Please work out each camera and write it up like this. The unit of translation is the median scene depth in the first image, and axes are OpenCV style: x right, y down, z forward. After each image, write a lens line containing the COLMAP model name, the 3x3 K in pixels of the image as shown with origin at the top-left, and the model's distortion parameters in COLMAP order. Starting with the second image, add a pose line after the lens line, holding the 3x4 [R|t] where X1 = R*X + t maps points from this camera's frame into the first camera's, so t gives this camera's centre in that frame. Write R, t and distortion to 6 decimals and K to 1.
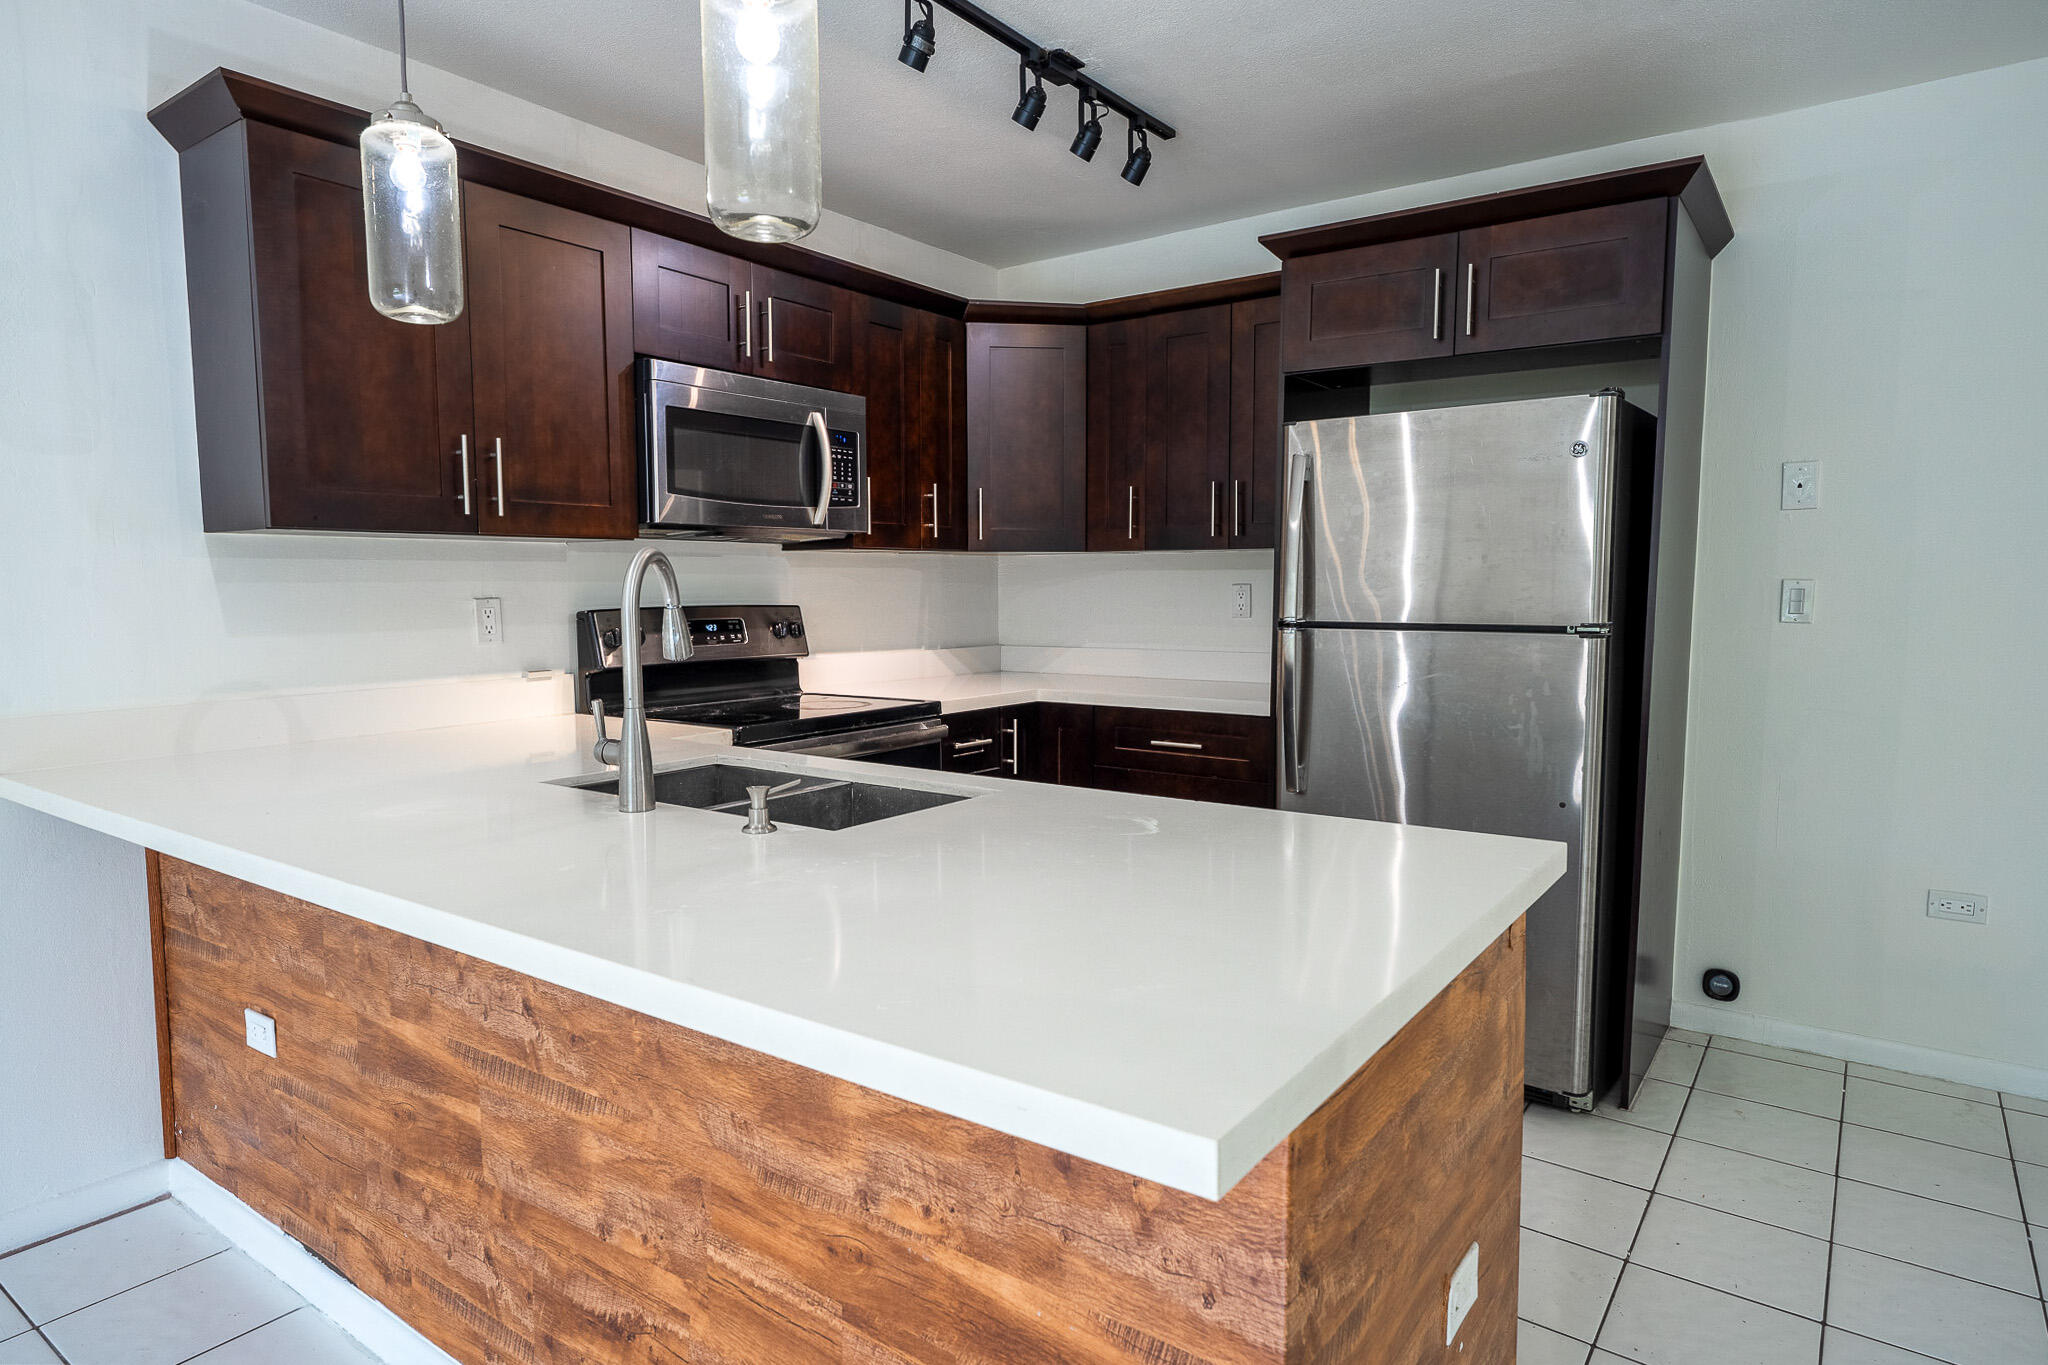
lens RADIAL K [[1163.5, 0, 1024.0], [0, 1163.5, 682.5], [0, 0, 1]] dist [0.000356, -0.000044]
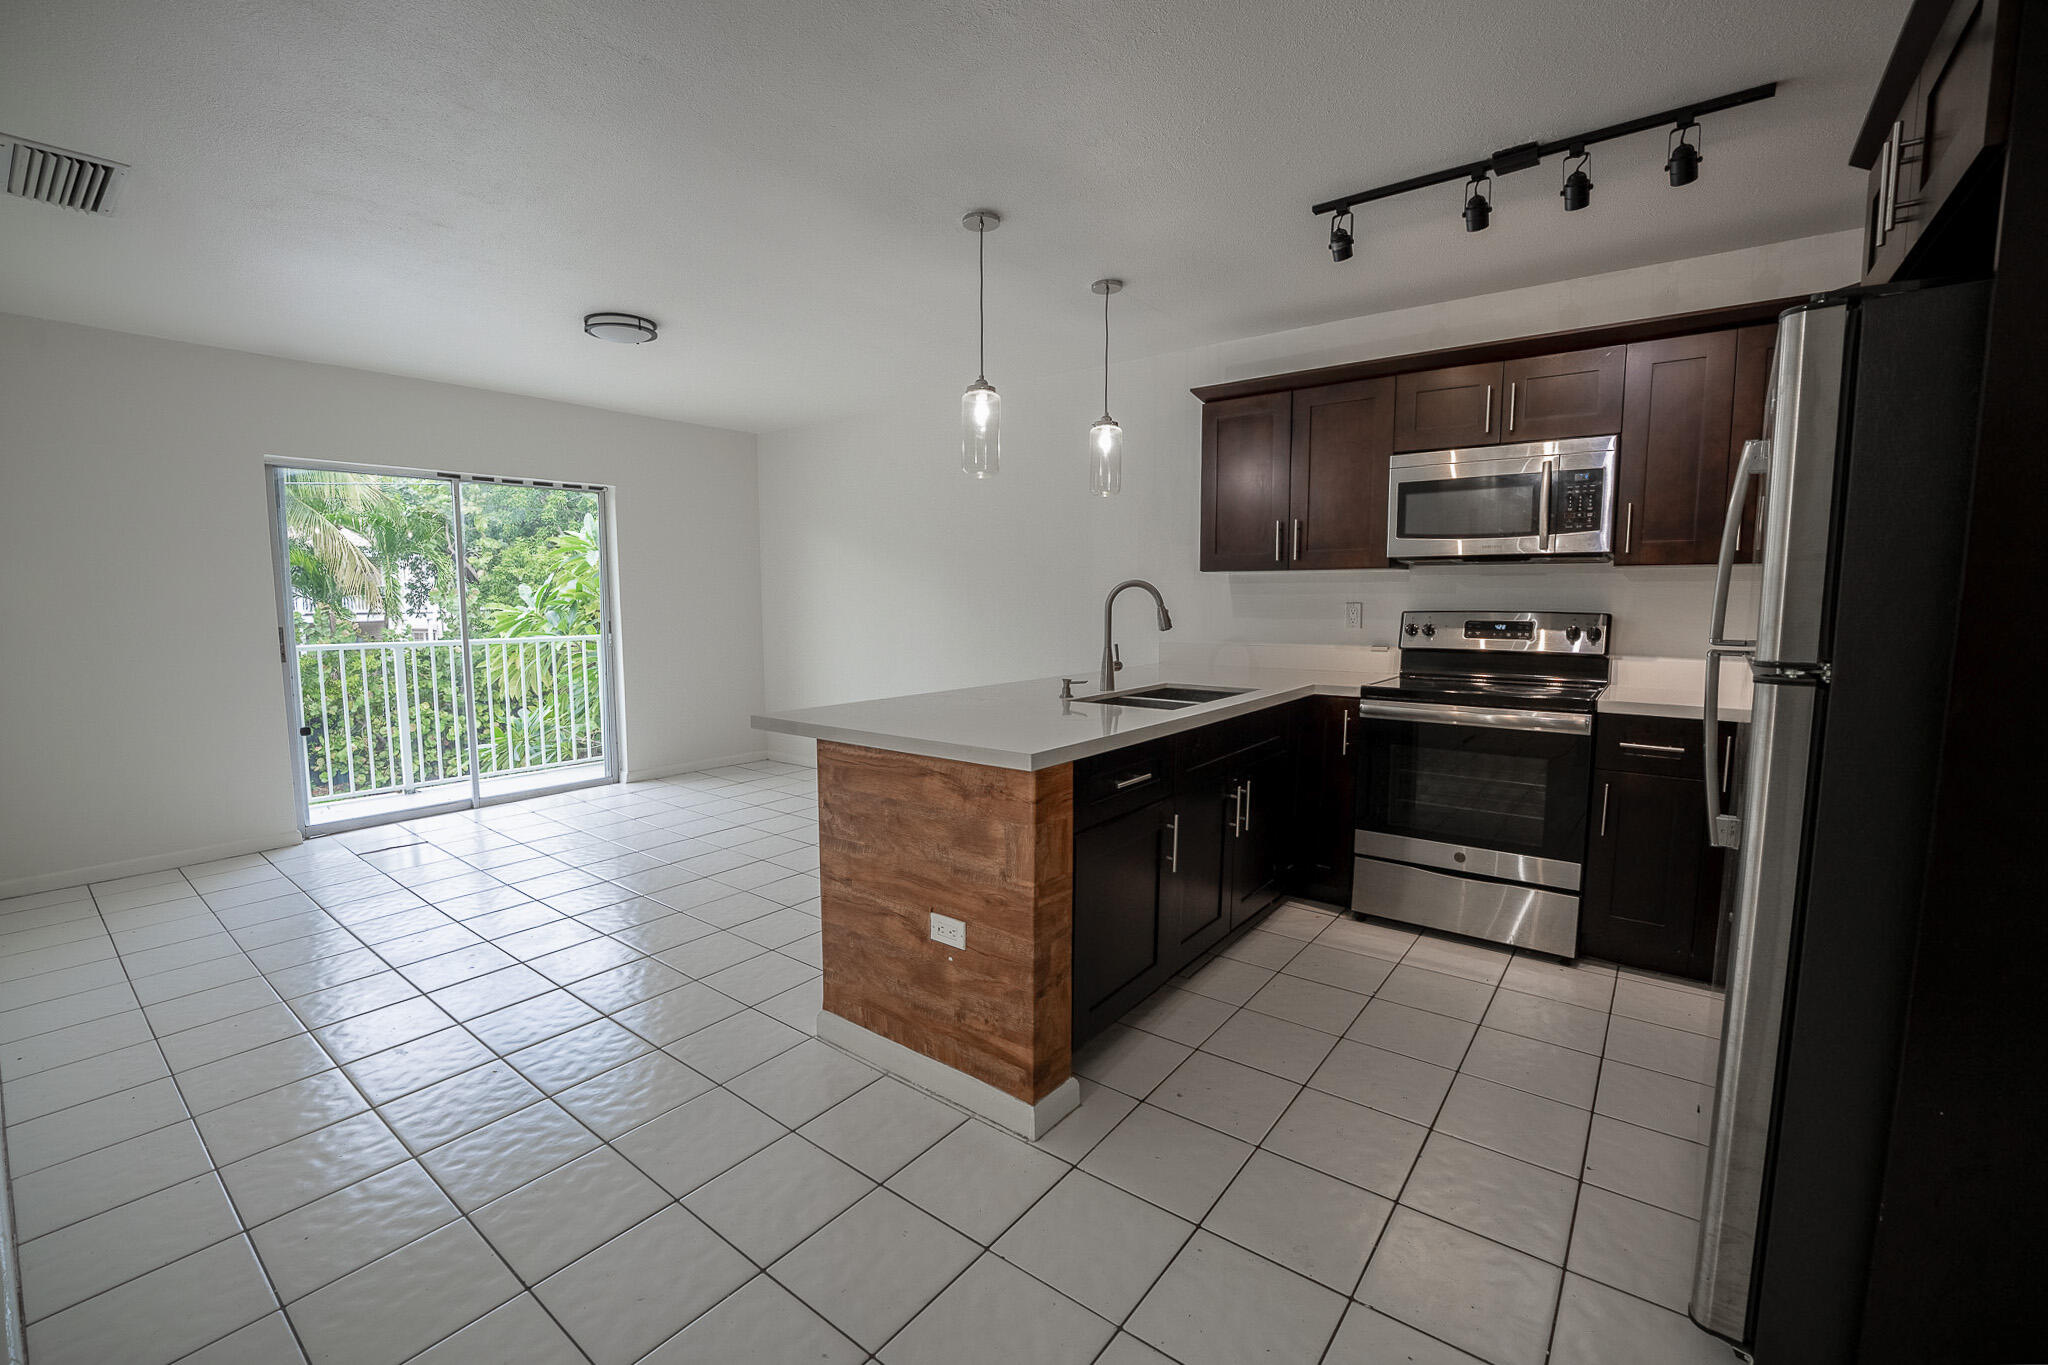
lens RADIAL K [[857.3, 0, 1024.0], [0, 857.3, 682.5], [0, 0, 1]] dist [-0.030385, 0.000305]
pose [[-0.025728, 0.104646, -0.994177, 0.845120], [-0.082367, 0.990902, 0.106433, -0.047372], [0.996270, 0.084626, -0.016875, 0.507048]]
